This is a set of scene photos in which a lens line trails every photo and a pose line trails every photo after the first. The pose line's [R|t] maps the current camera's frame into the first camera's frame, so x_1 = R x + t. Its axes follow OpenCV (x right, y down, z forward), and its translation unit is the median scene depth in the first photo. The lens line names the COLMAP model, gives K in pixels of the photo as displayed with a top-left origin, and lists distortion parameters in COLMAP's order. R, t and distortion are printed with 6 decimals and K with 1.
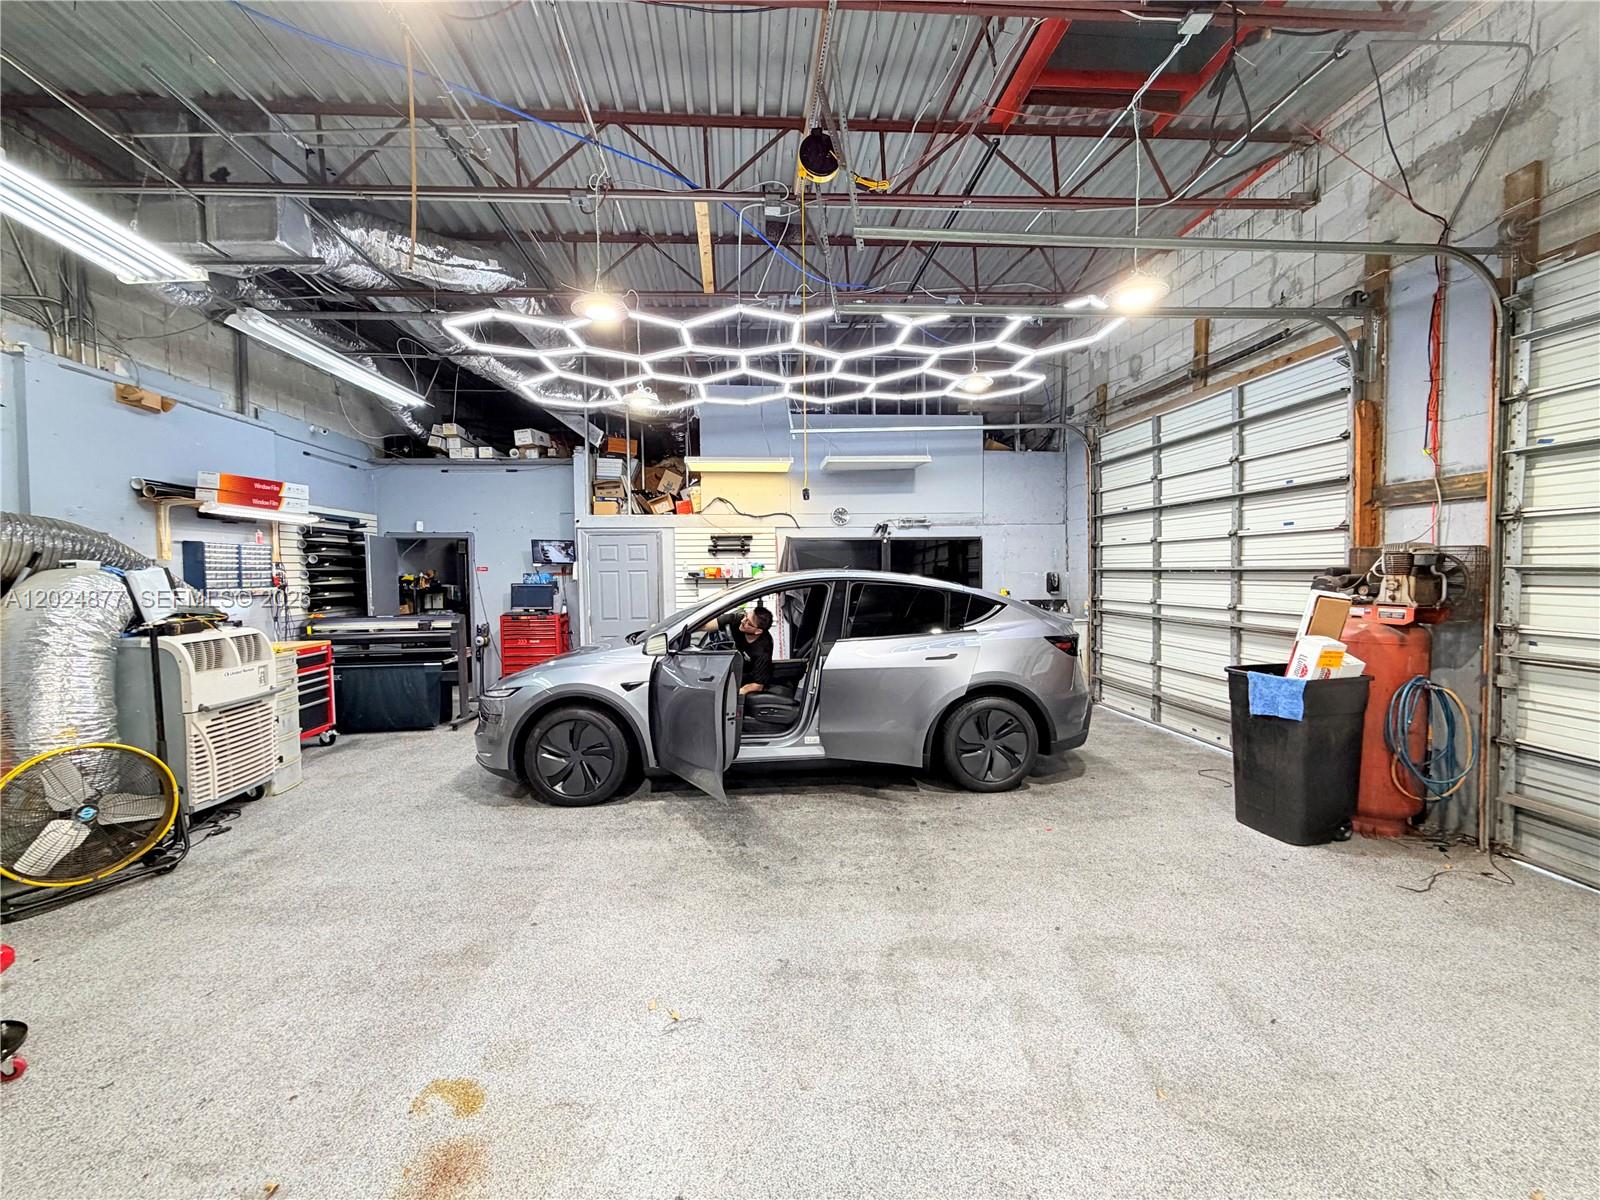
lens RADIAL K [[639.8, 0, 791.6], [0, 639.8, 595.5], [0, 0, 1]] dist [0.001601, -0.000624]
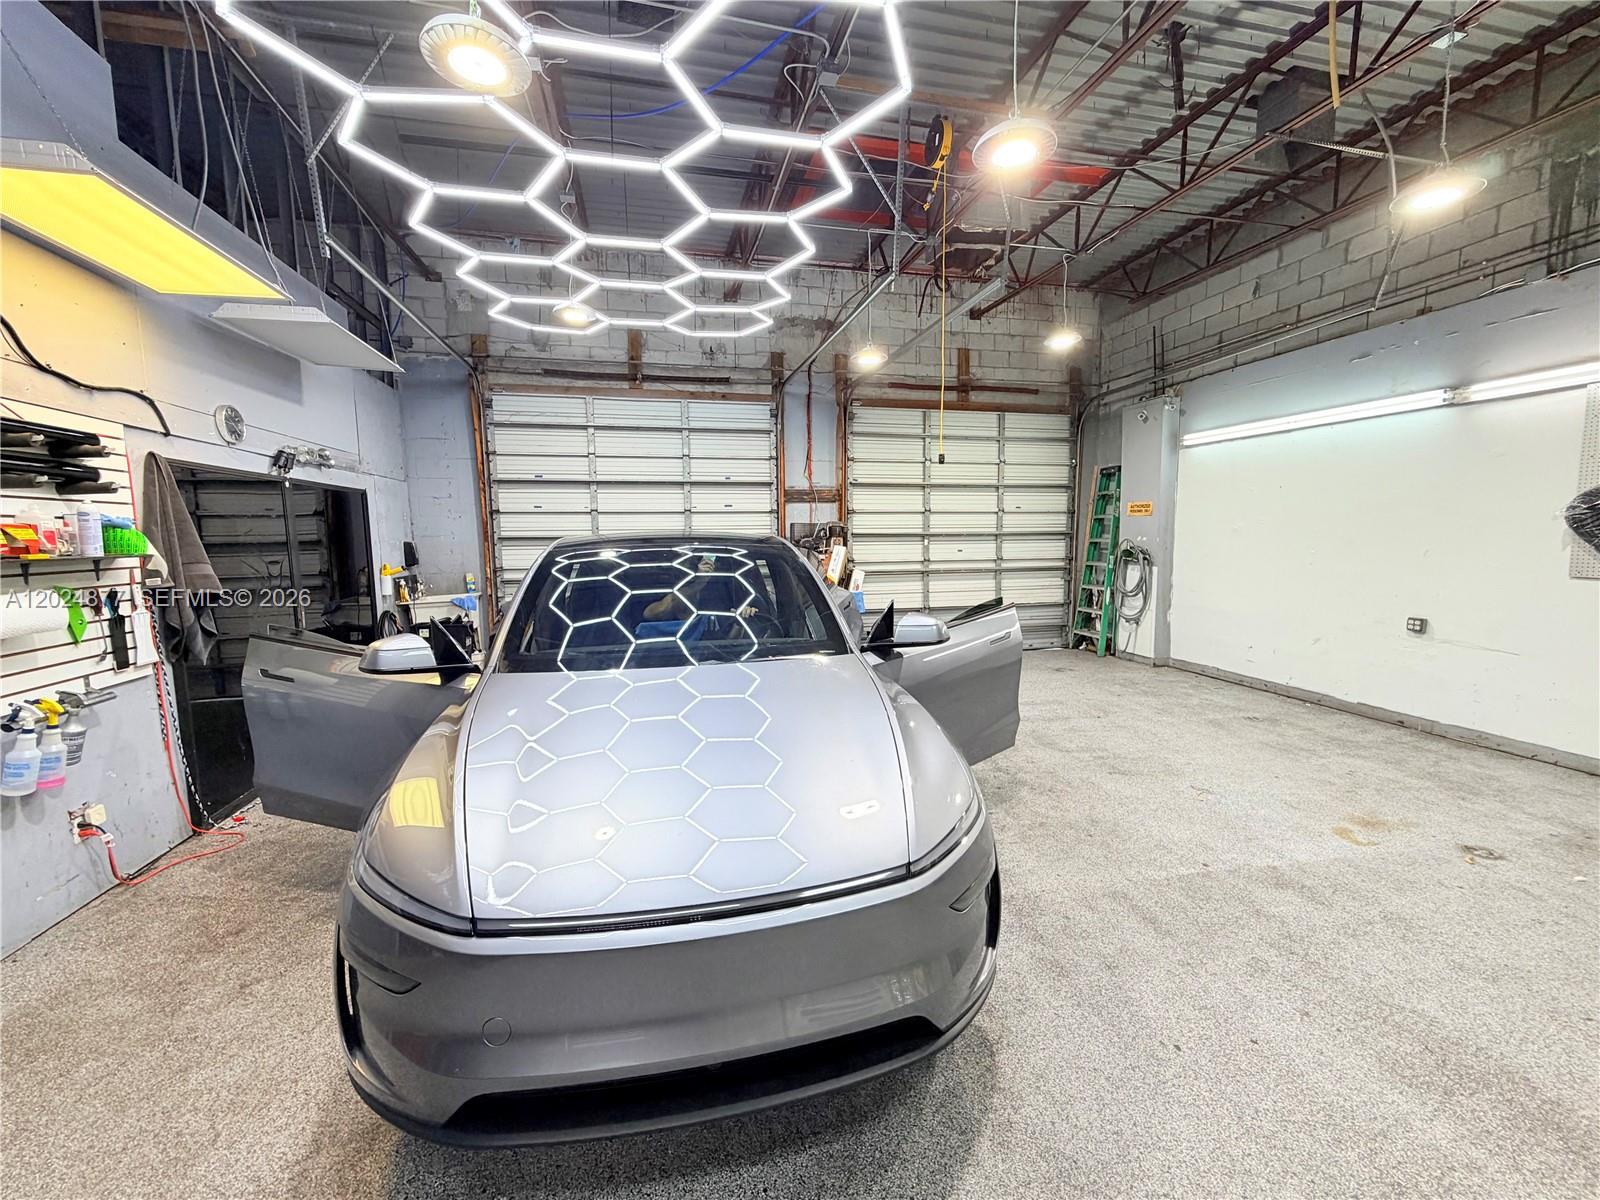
lens RADIAL K [[639.8, 0, 793.3], [0, 639.8, 603.1], [0, 0, 1]] dist [0.001601, -0.000624]
pose [[-0.148001, -0.096208, 0.984297, -1.054623], [0.050276, 0.993238, 0.104641, -0.045387], [-0.987709, 0.064974, -0.142163, 1.459330]]
